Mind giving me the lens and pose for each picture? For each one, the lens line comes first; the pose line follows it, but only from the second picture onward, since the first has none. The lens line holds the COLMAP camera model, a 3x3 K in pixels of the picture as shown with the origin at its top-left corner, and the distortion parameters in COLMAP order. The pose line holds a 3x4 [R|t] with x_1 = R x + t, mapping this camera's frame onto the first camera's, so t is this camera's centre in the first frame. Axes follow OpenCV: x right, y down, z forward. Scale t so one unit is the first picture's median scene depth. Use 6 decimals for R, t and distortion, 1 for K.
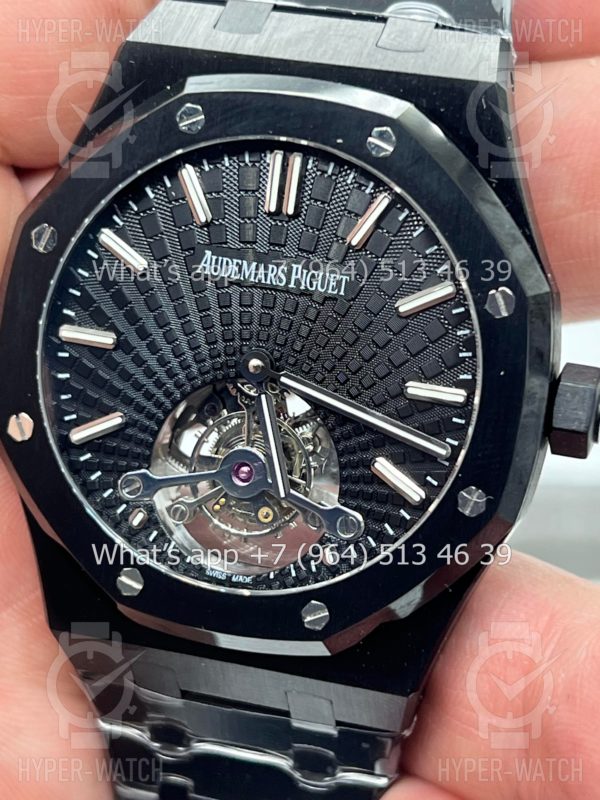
lens RADIAL K [[1885.7, 0, 300.0], [0, 1885.7, 400.0], [0, 0, 1]] dist [0.255664, -1.093353]
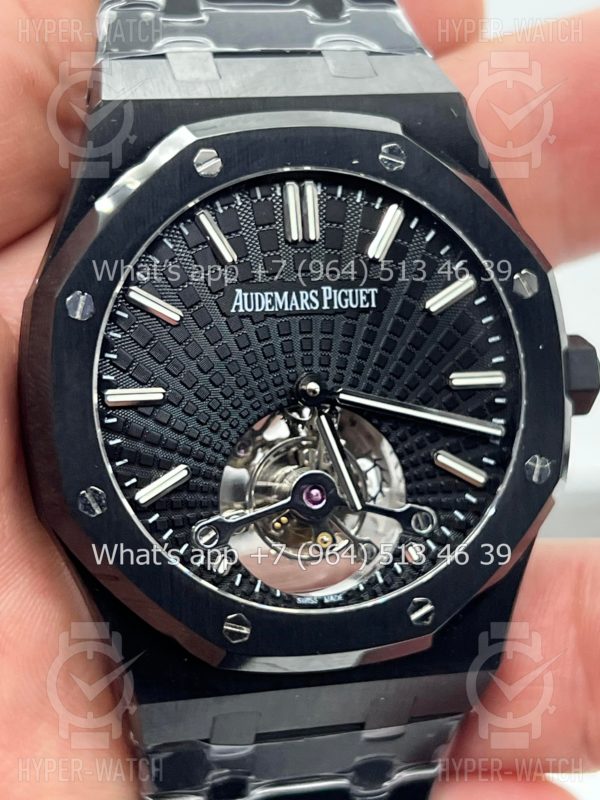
lens RADIAL K [[1885.7, 0, 300.0], [0, 1885.7, 400.0], [0, 0, 1]] dist [0.255664, -1.093353]
pose [[0.865594, -0.188267, 0.464007, -0.505344], [0.218146, 0.975854, -0.011002, -0.002513], [-0.450732, 0.110744, 0.885763, 0.093304]]
